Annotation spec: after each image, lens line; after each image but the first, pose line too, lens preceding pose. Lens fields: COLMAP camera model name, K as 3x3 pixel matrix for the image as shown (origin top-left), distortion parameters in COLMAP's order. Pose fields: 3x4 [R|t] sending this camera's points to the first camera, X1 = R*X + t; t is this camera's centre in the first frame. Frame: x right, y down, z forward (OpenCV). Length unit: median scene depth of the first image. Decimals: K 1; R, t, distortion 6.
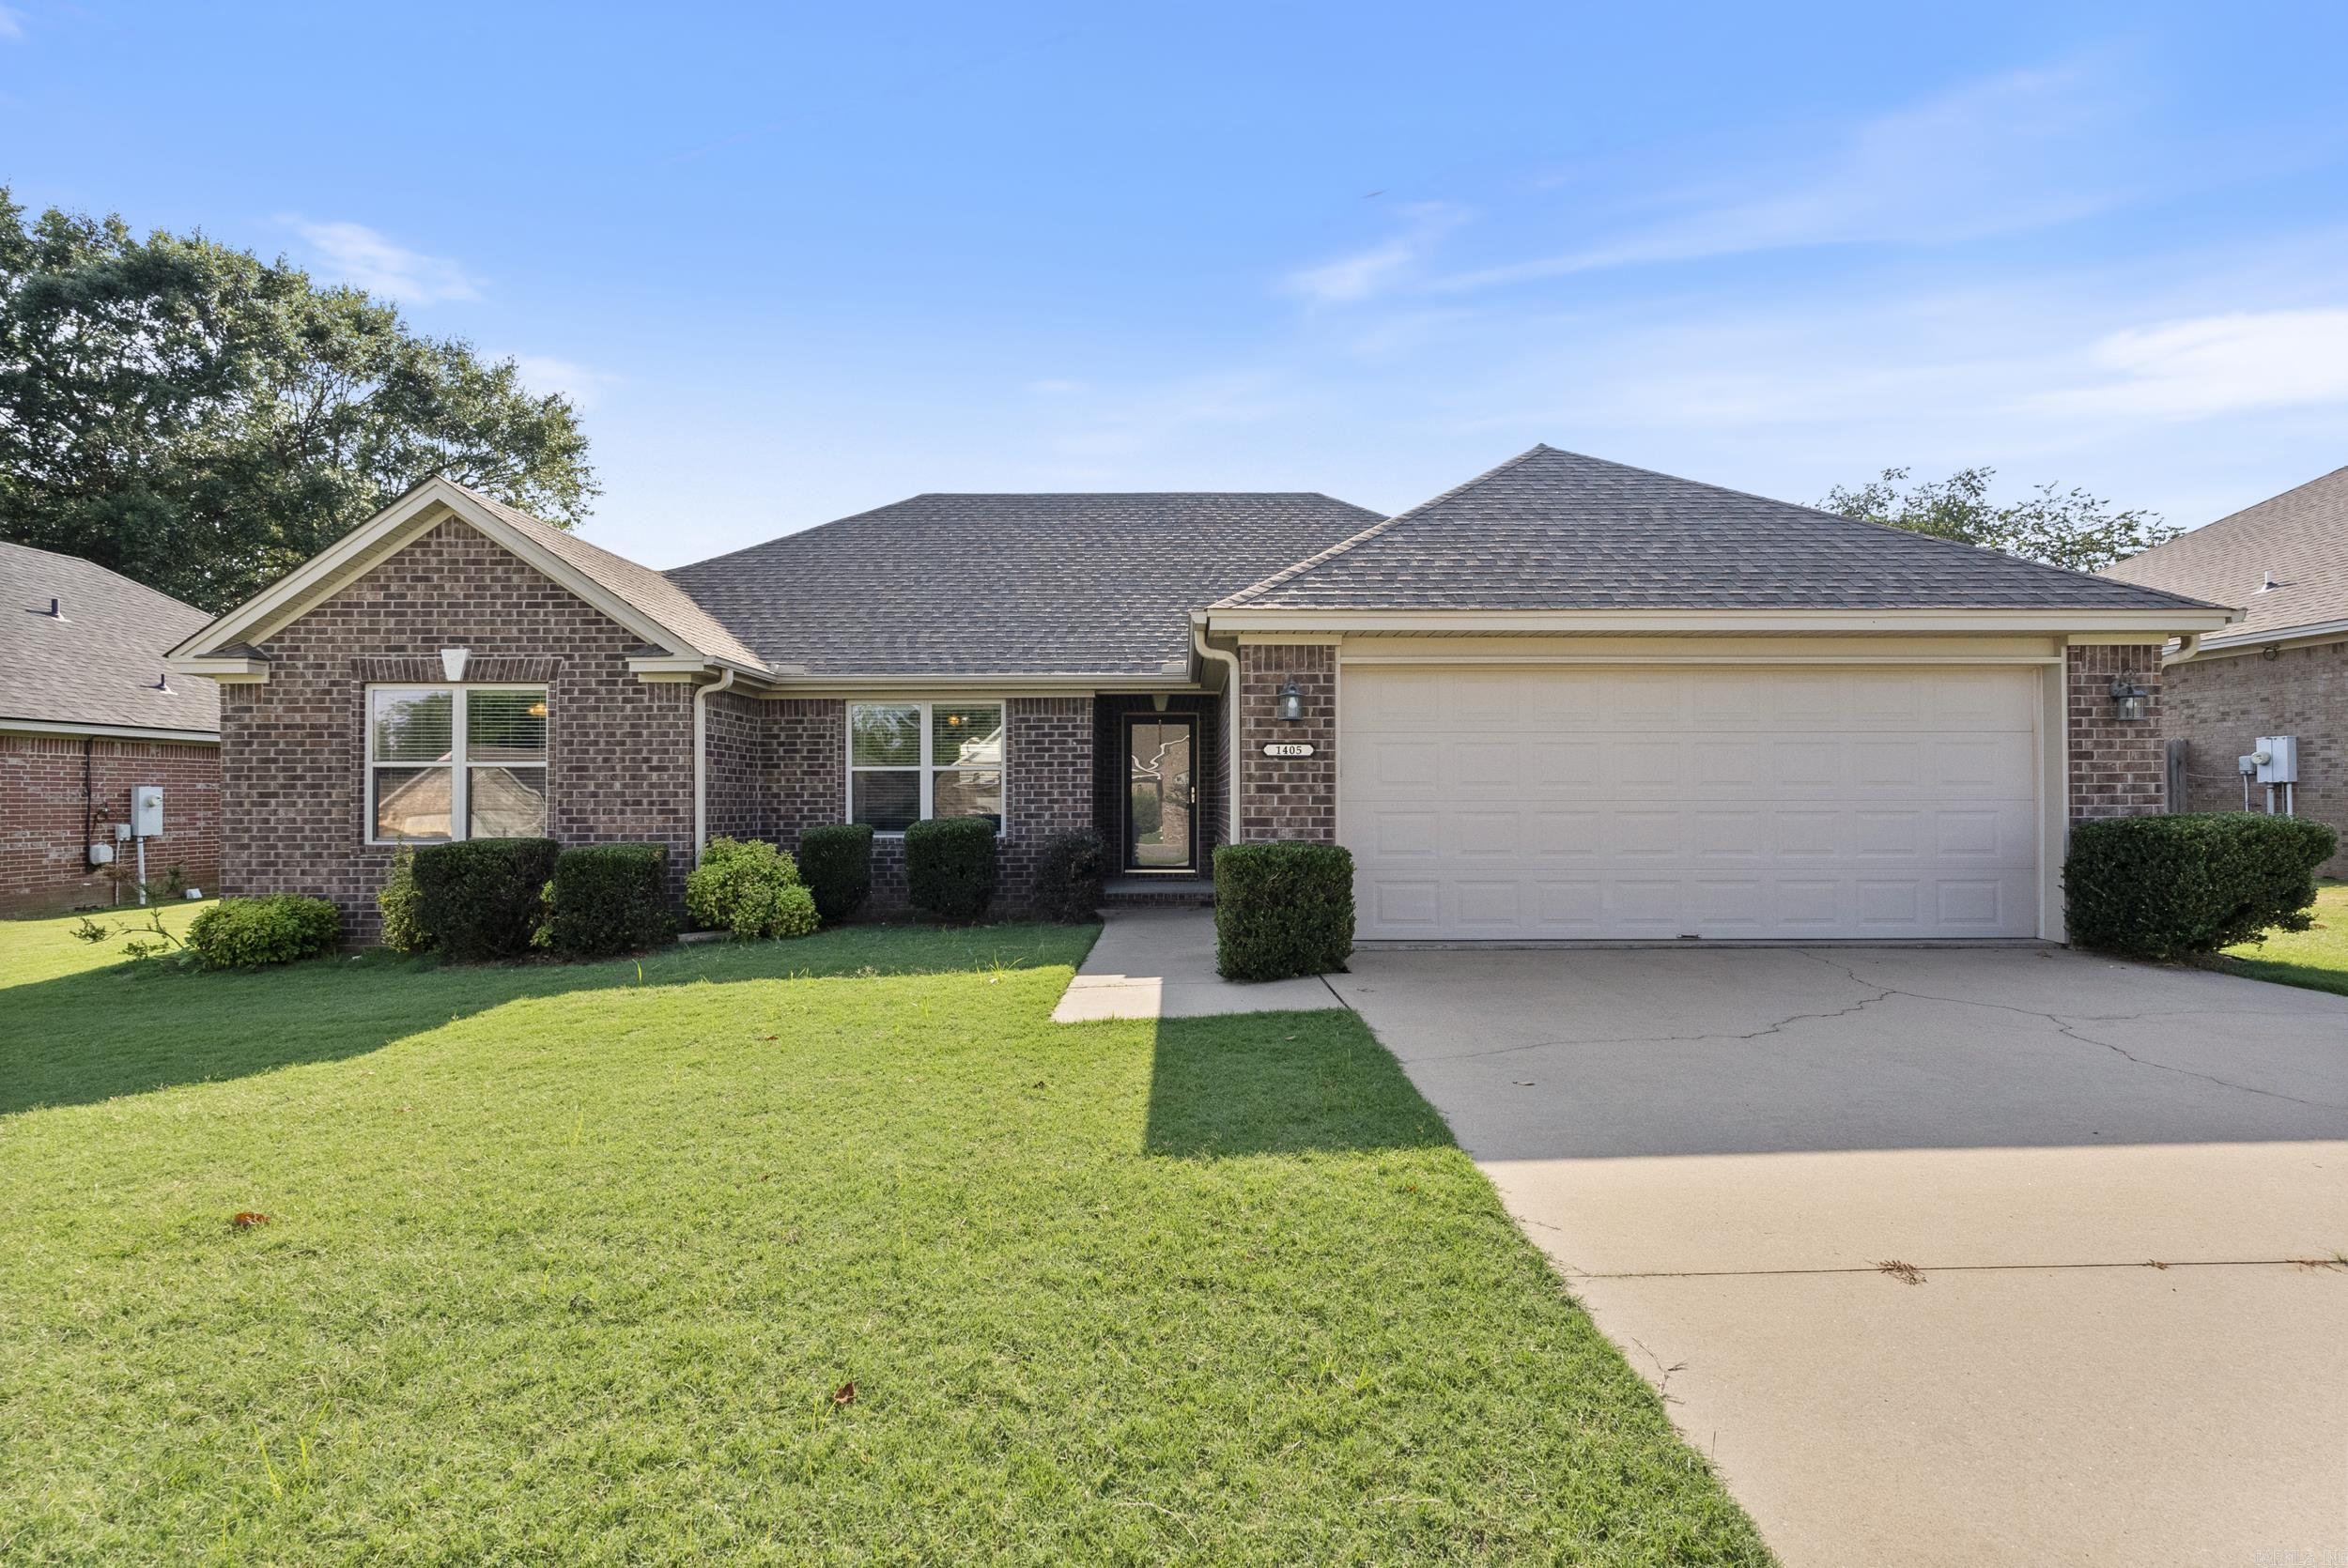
lens RADIAL K [[1049.9, 0, 1172.8], [0, 1049.9, 794.2], [0, 0, 1]] dist [-0.008240, -0.000523]
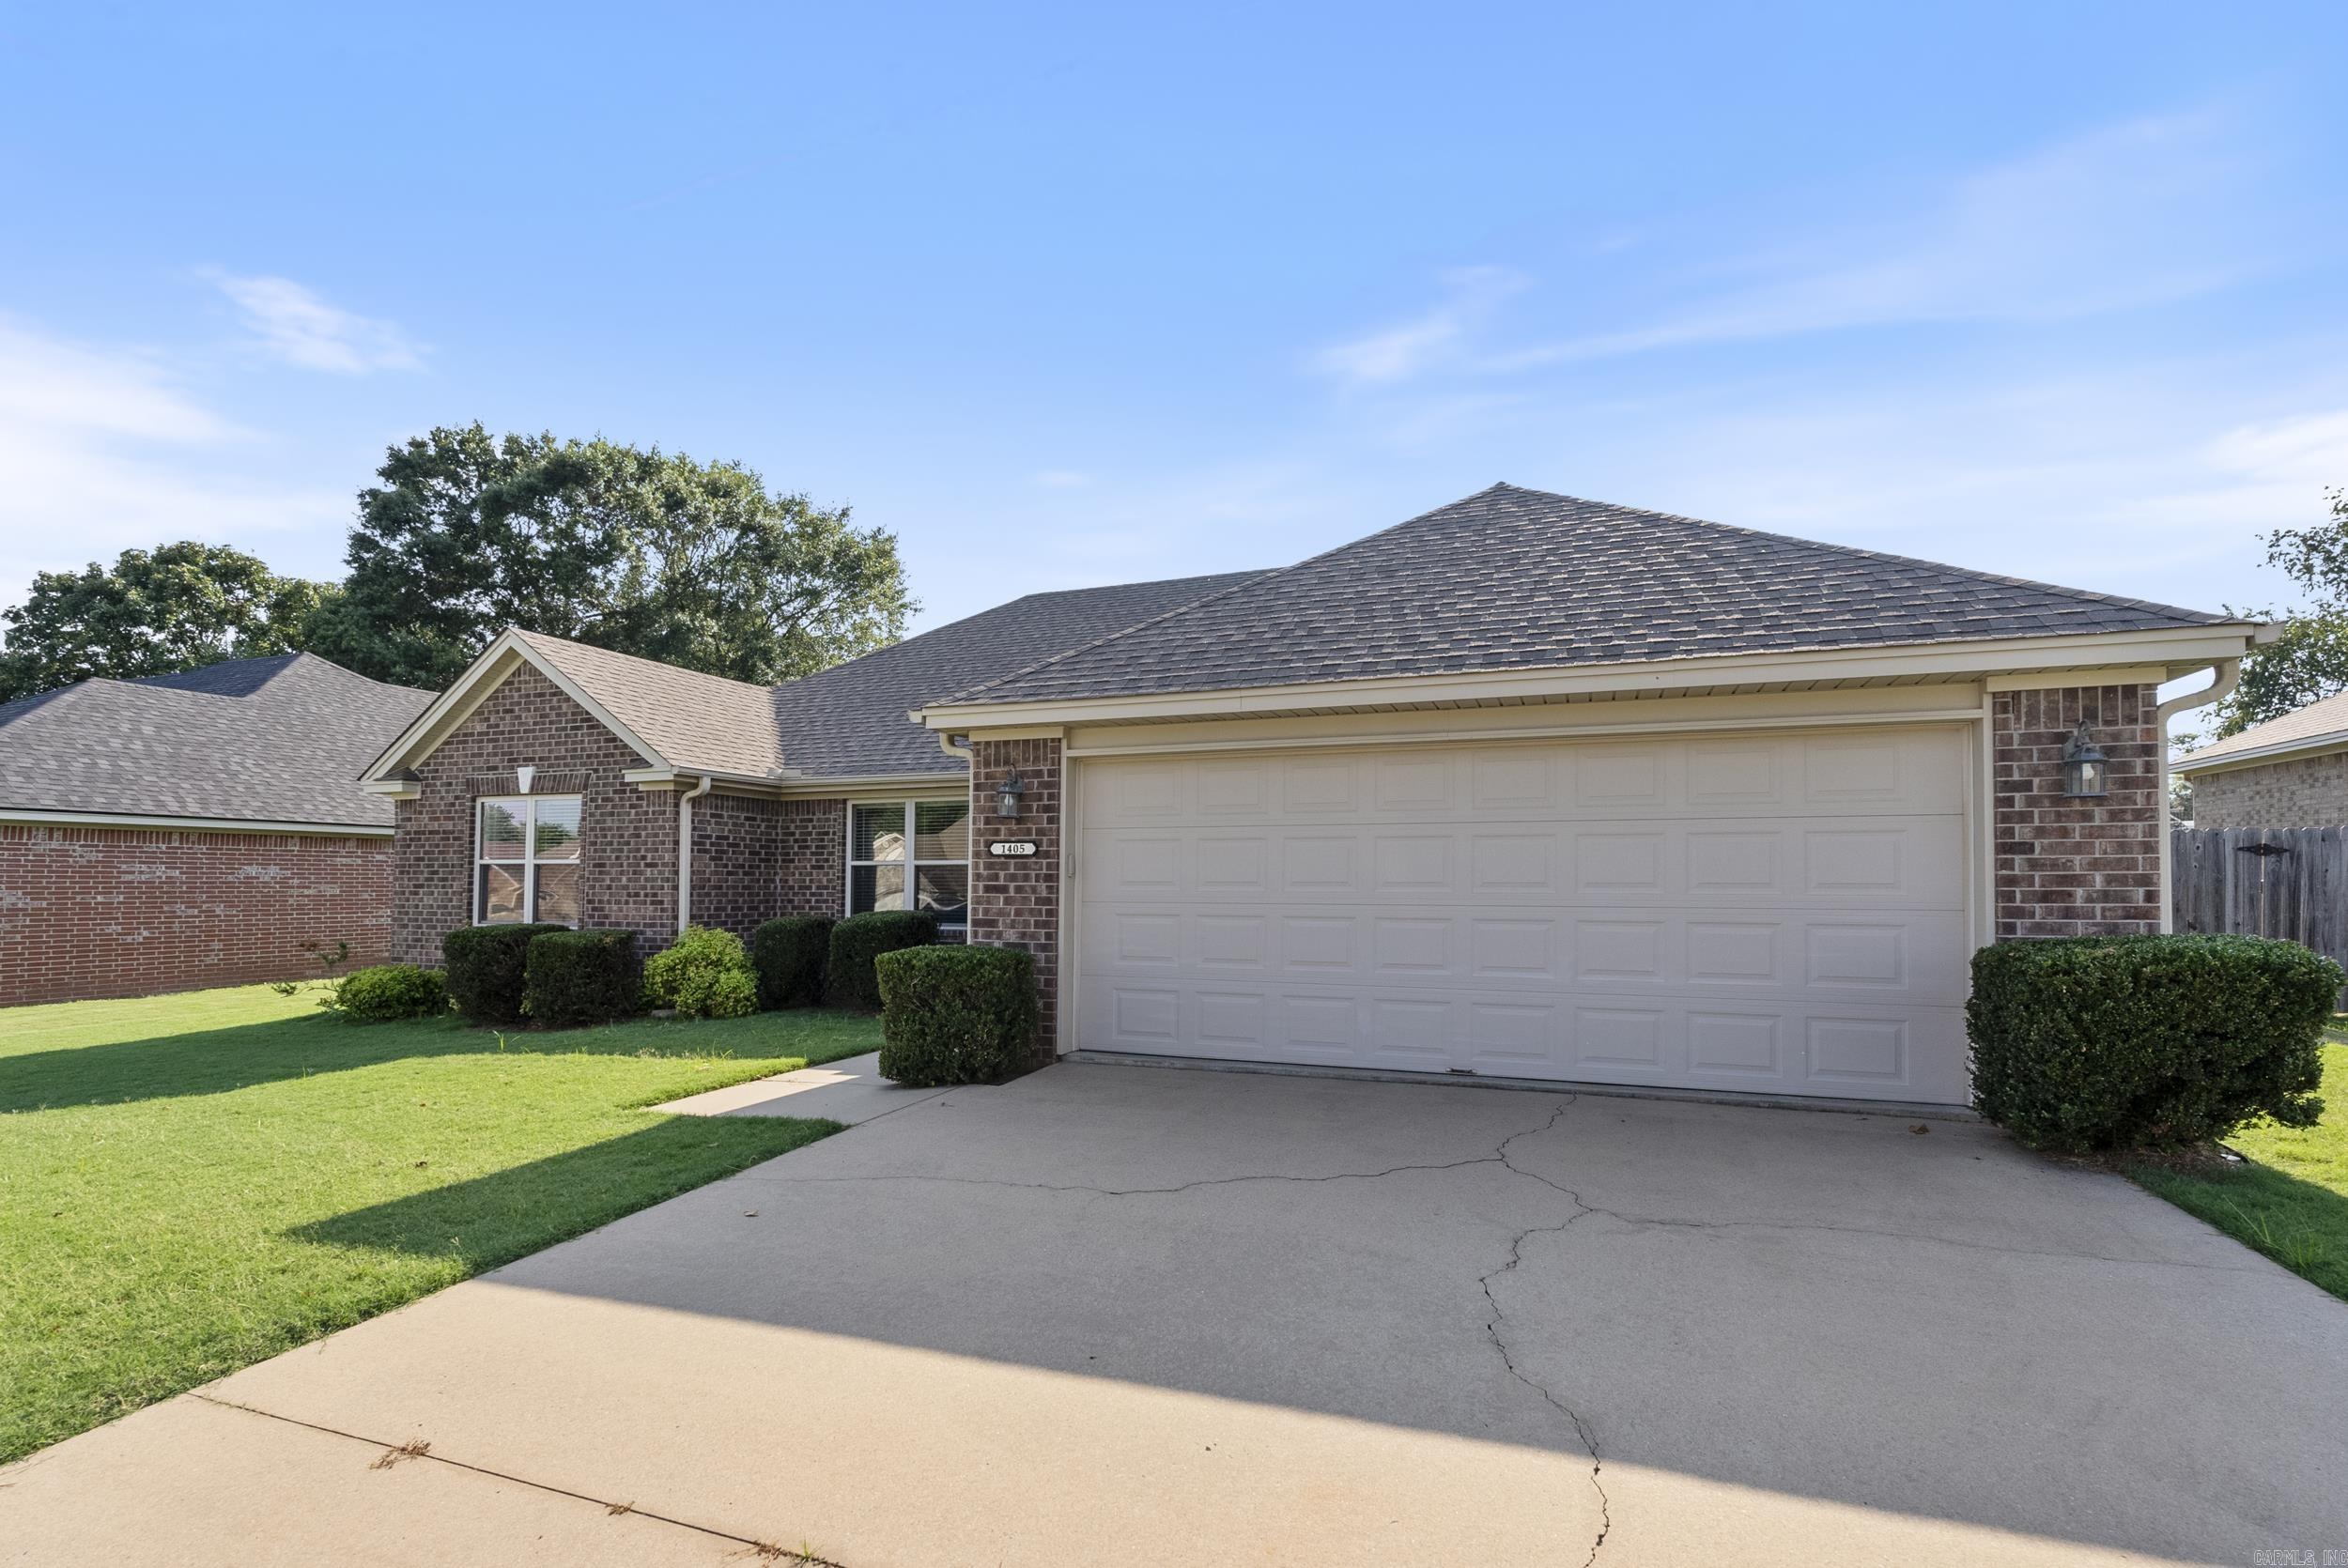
lens RADIAL K [[1079.7, 0, 1182.7], [0, 1079.7, 851.4], [0, 0, 1]] dist [-0.009947, 0.000095]
pose [[0.934805, -0.006042, -0.355110, 0.474201], [-0.002359, 0.999728, -0.023219, -0.013235], [0.355153, 0.022543, 0.934536, 0.101762]]
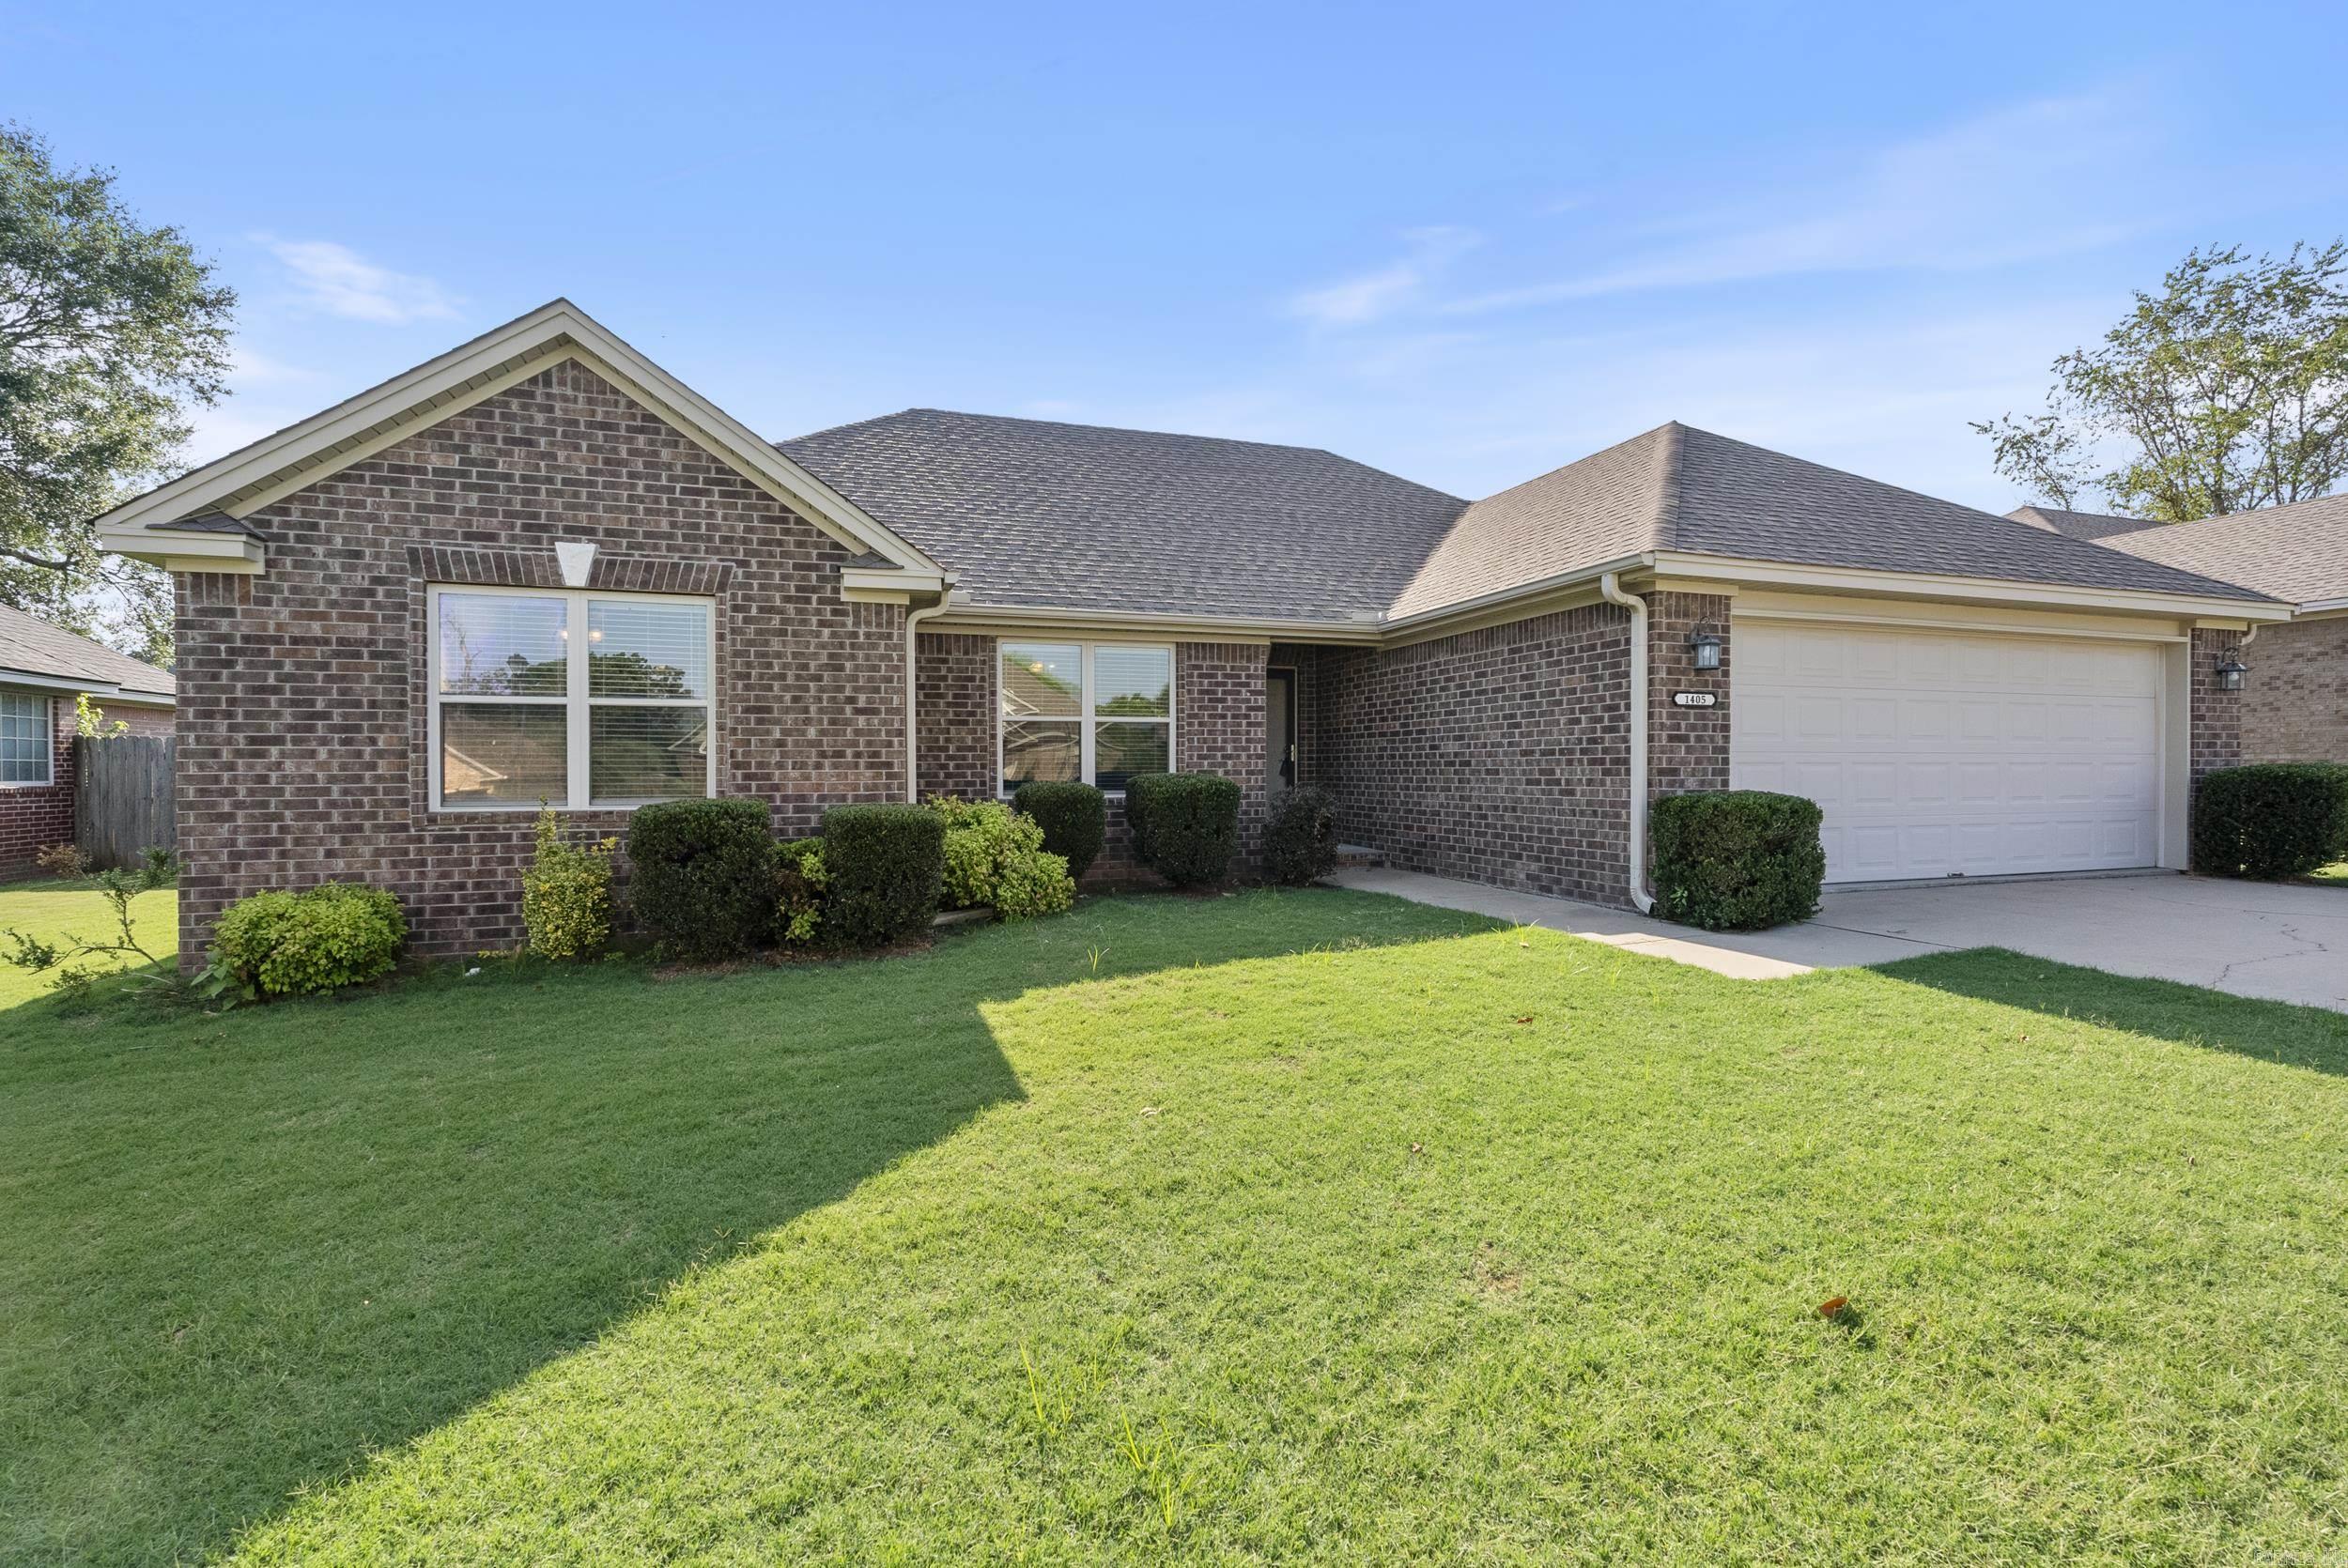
lens RADIAL K [[1058.2, 0, 1174.0], [0, 1058.2, 784.0], [0, 0, 1]] dist [-0.008236, -0.000012]
pose [[0.947677, -0.004653, 0.319195, -0.526240], [-0.001204, 0.999835, 0.018151, 0.015888], [-0.319227, -0.017586, 0.947515, 0.164692]]
